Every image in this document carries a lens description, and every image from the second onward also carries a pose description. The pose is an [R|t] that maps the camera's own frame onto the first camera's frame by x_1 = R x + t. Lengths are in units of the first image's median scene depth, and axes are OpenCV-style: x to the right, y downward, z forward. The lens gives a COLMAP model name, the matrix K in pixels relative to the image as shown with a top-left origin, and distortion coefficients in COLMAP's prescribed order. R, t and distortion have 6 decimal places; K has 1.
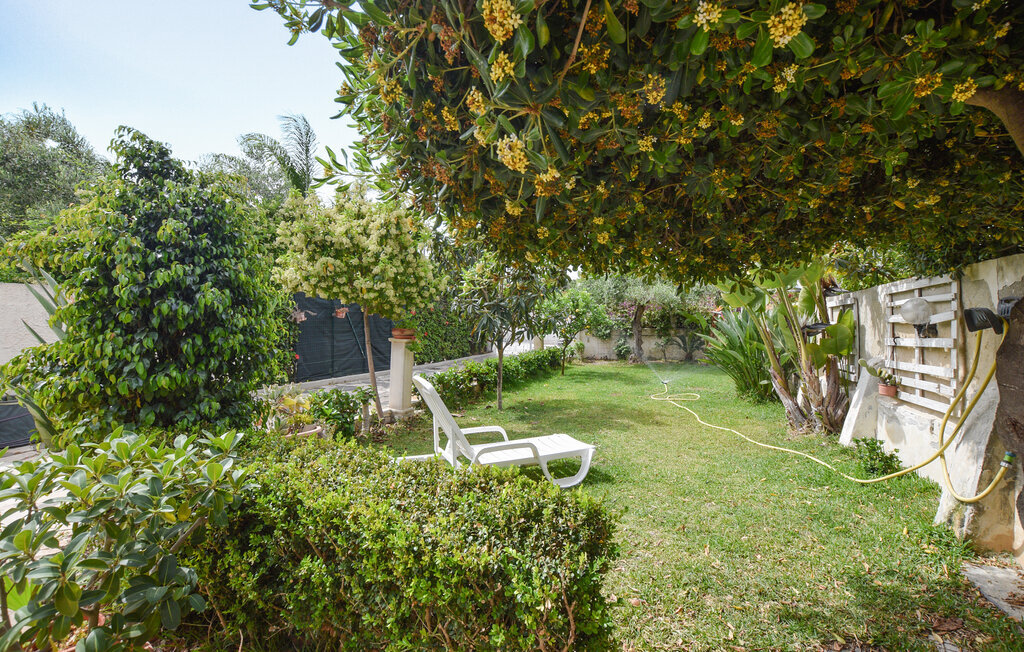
lens RADIAL K [[476.1, 0, 512.6], [0, 476.1, 328.9], [0, 0, 1]] dist [-0.017204, 0.000552]
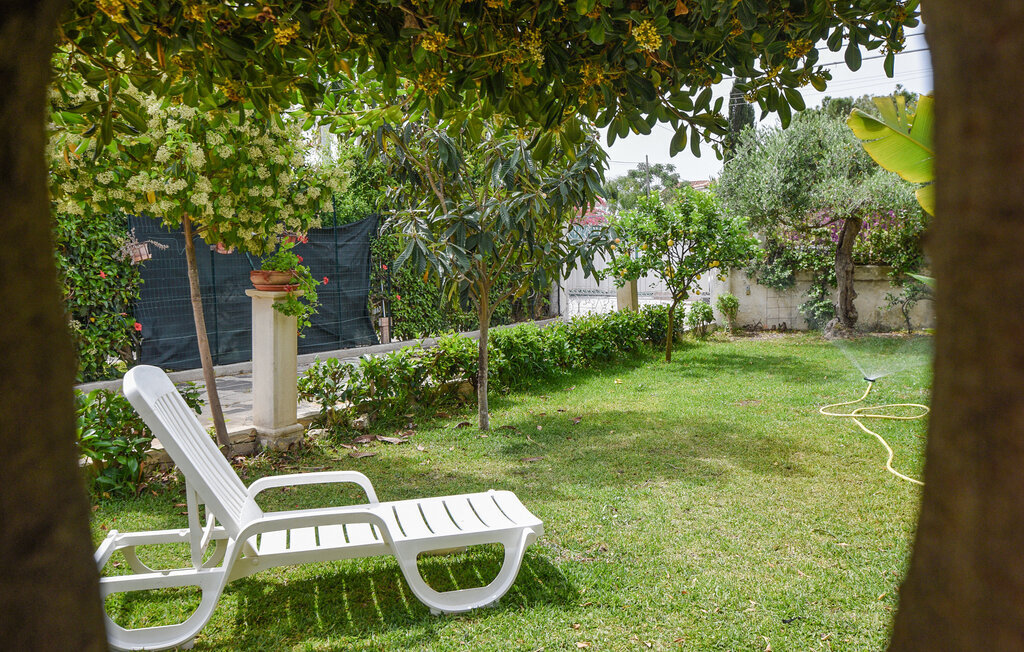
lens RADIAL K [[883.4, 0, 511.9], [0, 883.4, 328.1], [0, 0, 1]] dist [-0.062229, -0.006426]
pose [[0.982840, -0.002646, -0.184440, 0.194690], [0.013993, 0.998085, 0.060248, 0.007625], [0.183927, -0.061795, 0.980996, 0.121521]]
